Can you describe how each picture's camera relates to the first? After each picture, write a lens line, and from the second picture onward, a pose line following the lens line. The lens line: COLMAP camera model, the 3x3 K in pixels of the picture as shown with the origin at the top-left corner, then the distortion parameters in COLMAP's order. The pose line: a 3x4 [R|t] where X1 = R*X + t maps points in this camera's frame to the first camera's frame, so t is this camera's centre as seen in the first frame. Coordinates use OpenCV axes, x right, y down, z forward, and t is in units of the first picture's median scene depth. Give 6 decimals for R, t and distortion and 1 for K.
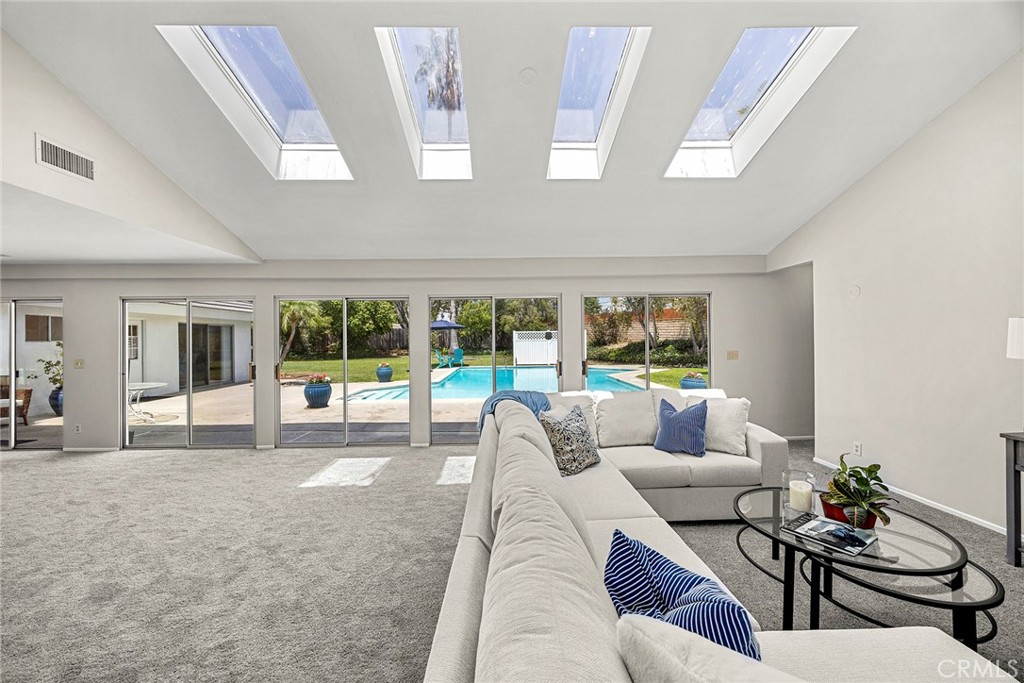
lens RADIAL K [[398.4, 0, 517.2], [0, 398.4, 337.6], [0, 0, 1]] dist [0.000726, -0.000450]
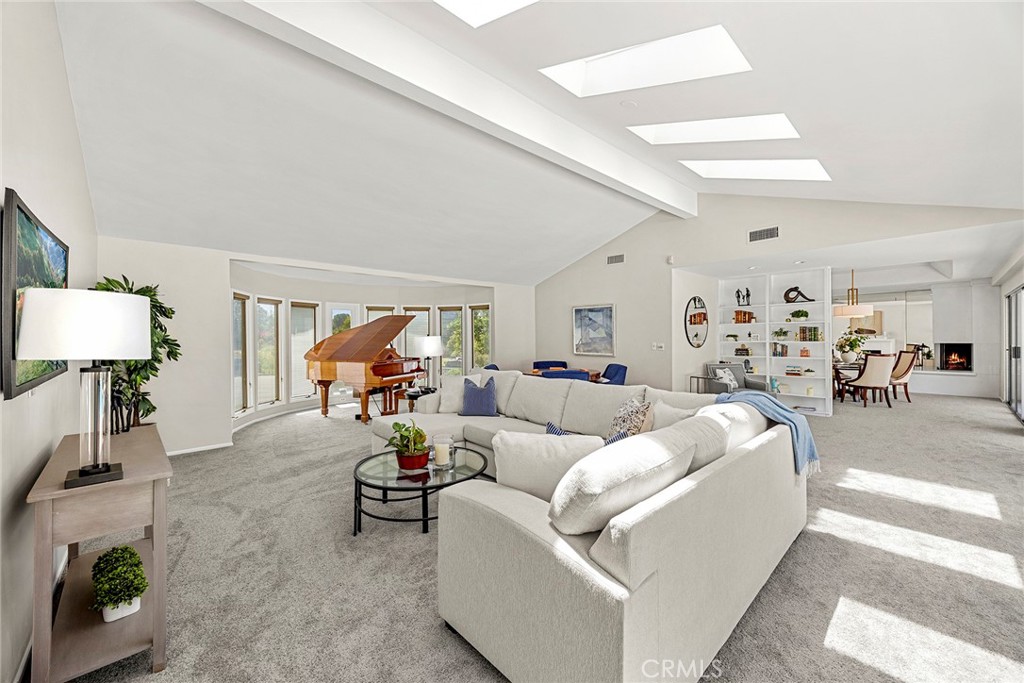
lens RADIAL K [[398.4, 0, 505.1], [0, 398.4, 338.5], [0, 0, 1]] dist [0.000726, -0.000450]
pose [[-0.765300, 0.018878, -0.643397, 0.530783], [0.018161, 0.999805, 0.007734, 0.012035], [0.643418, -0.005766, -0.765493, 0.828609]]
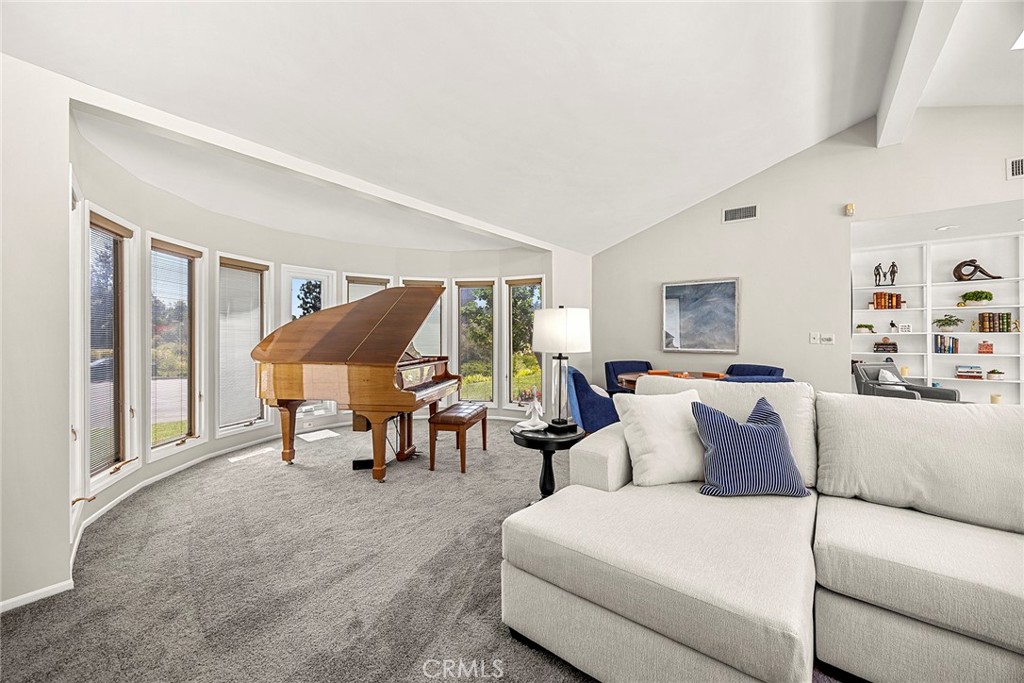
lens RADIAL K [[398.4, 0, 507.1], [0, 398.4, 335.4], [0, 0, 1]] dist [0.000726, -0.000450]
pose [[-0.644620, 0.009951, -0.764438, 0.447393], [0.011724, 0.999926, 0.003130, 0.036358], [0.764413, -0.006944, -0.644689, 0.263908]]
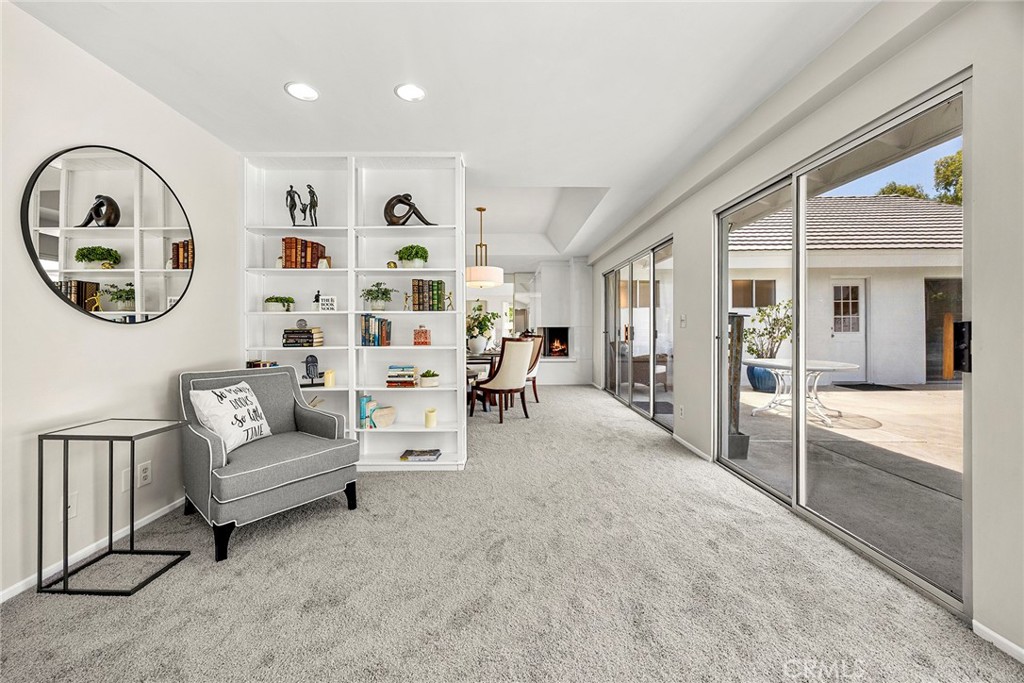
lens RADIAL K [[398.4, 0, 510.0], [0, 398.4, 325.3], [0, 0, 1]] dist [0.000726, -0.000450]
pose [[-0.020580, -0.000537, -0.999788, -0.343578], [0.007854, 0.999969, -0.000699, 0.064932], [0.999757, -0.007866, -0.020575, 0.633272]]
